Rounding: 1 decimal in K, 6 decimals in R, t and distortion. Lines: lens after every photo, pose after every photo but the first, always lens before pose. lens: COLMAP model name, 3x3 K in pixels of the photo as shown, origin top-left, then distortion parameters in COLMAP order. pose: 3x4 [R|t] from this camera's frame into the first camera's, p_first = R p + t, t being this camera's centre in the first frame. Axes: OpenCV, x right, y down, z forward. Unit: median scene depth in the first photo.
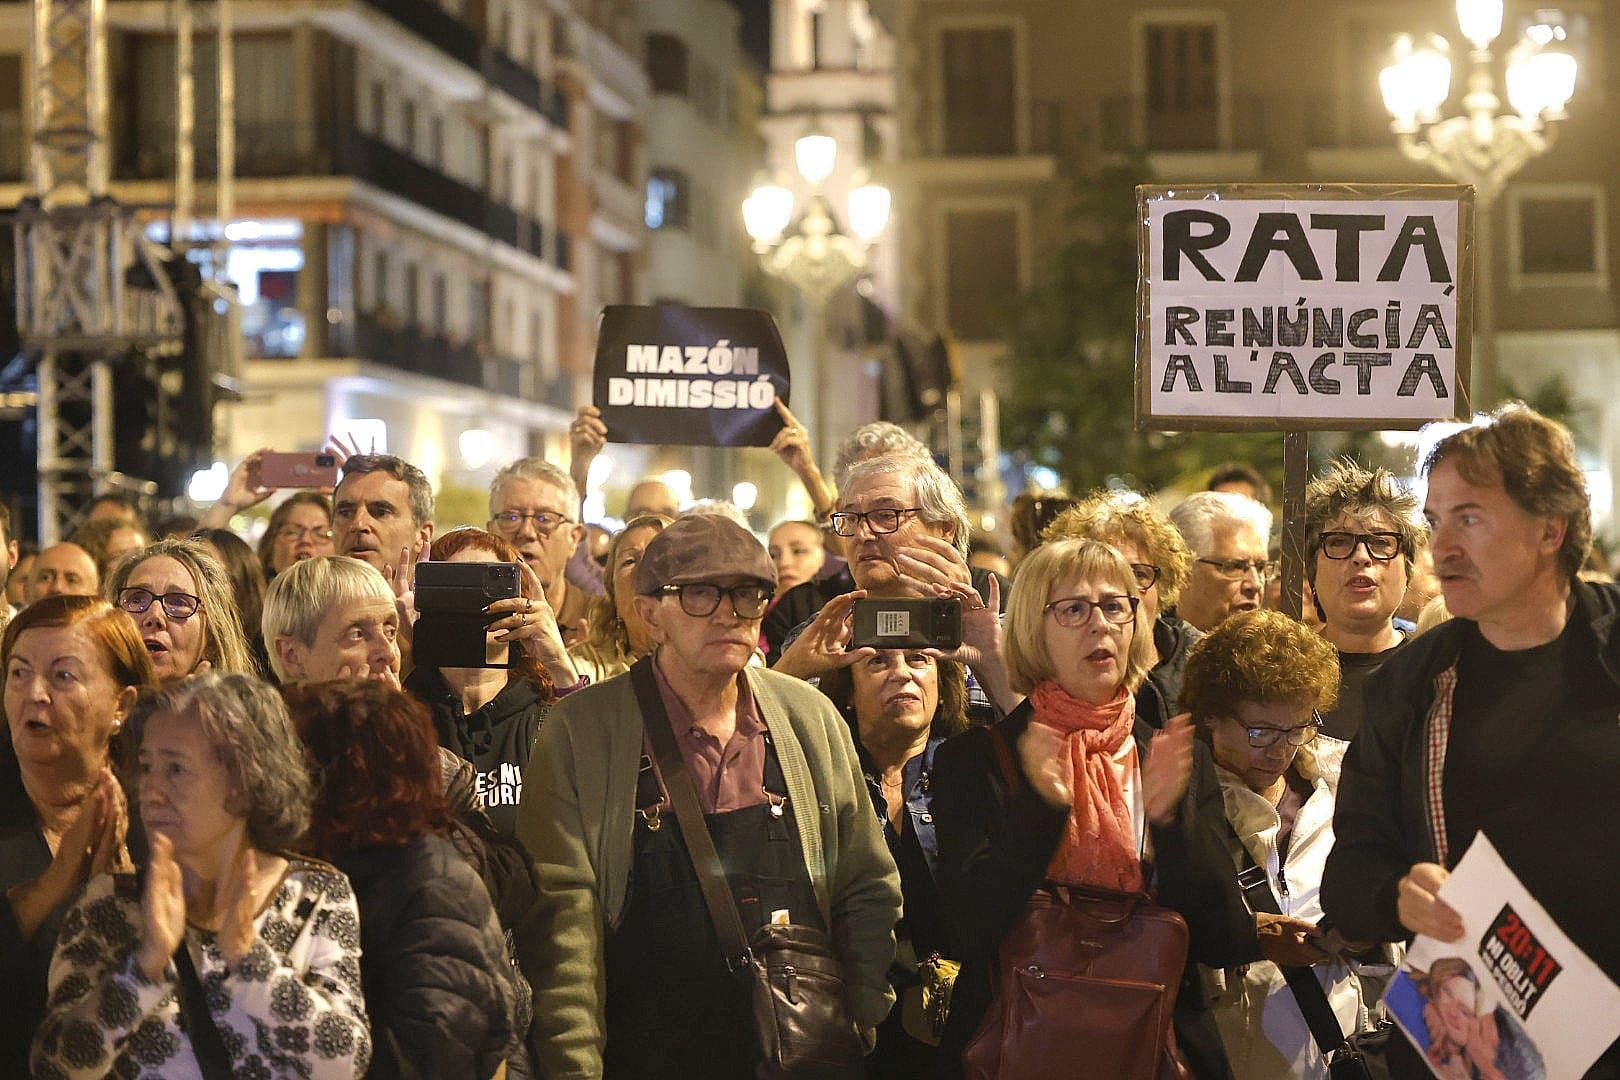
lens RADIAL K [[1096.6, 0, 810.2], [0, 1096.6, 548.0], [0, 0, 1]] dist [-0.004626, -0.001898]
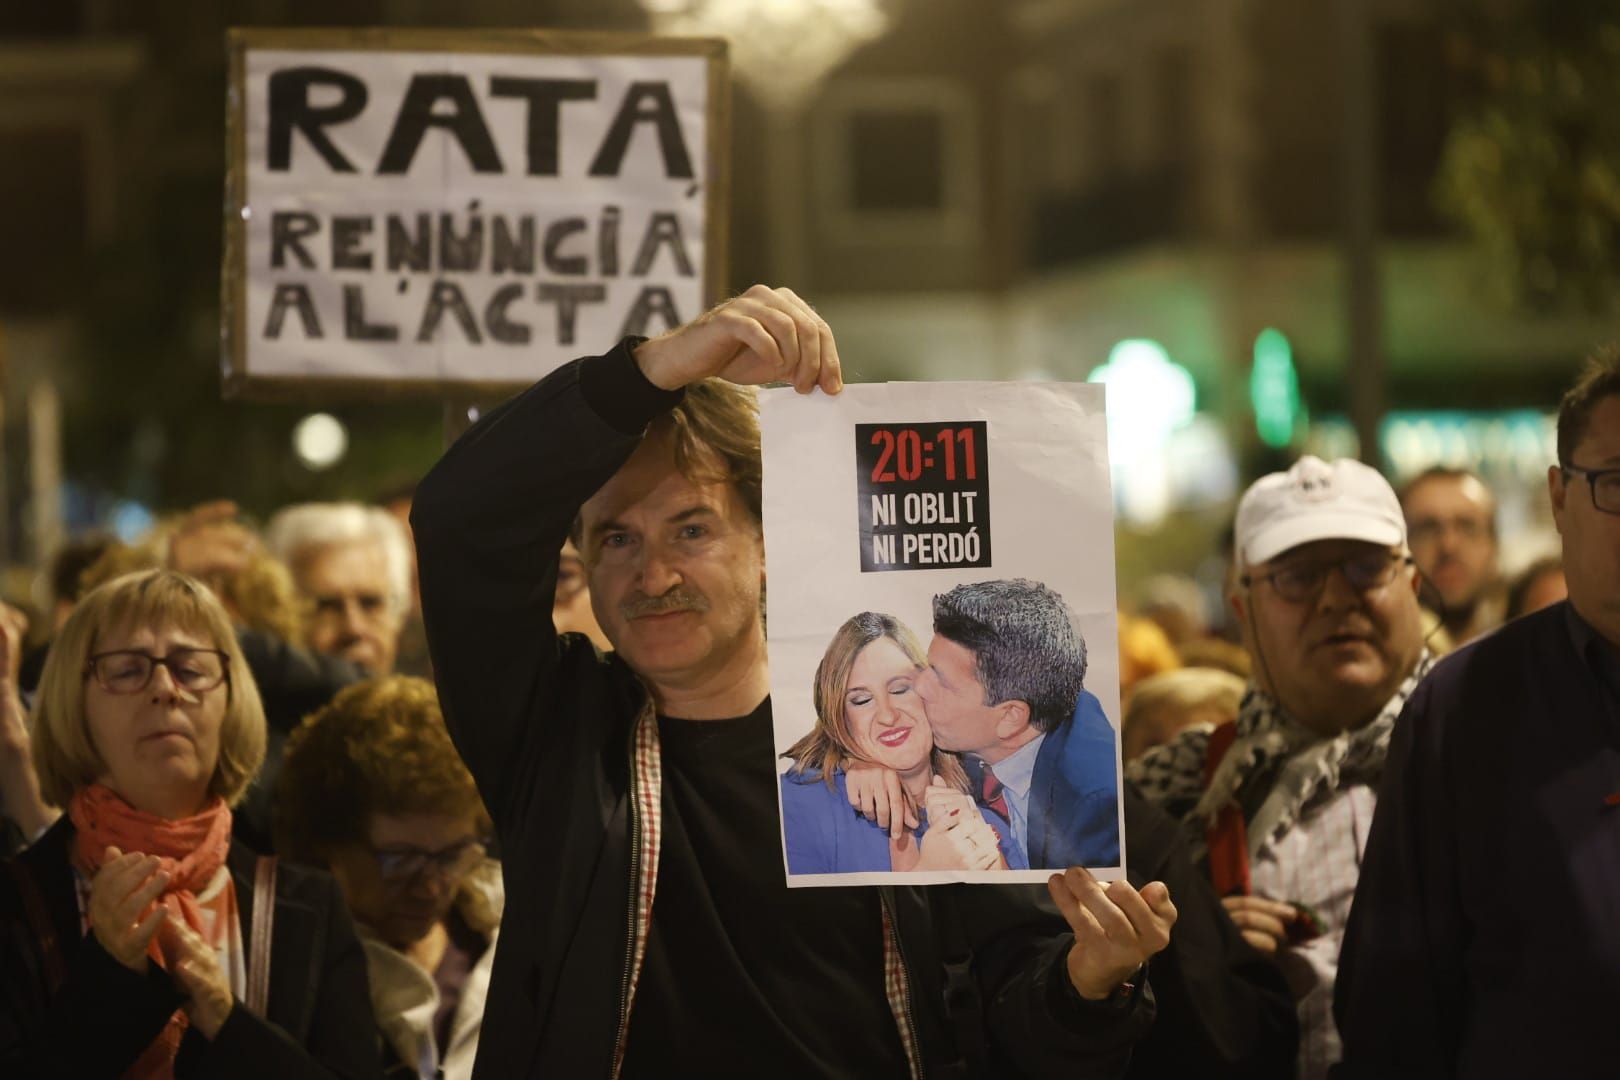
lens RADIAL K [[1096.6, 0, 810.2], [0, 1096.6, 548.0], [0, 0, 1]] dist [-0.004626, -0.001898]
pose [[0.997820, 0.000098, 0.065992, 0.606952], [0.001794, 0.999589, -0.028615, 0.002151], [-0.065968, 0.028671, 0.997410, 0.328251]]
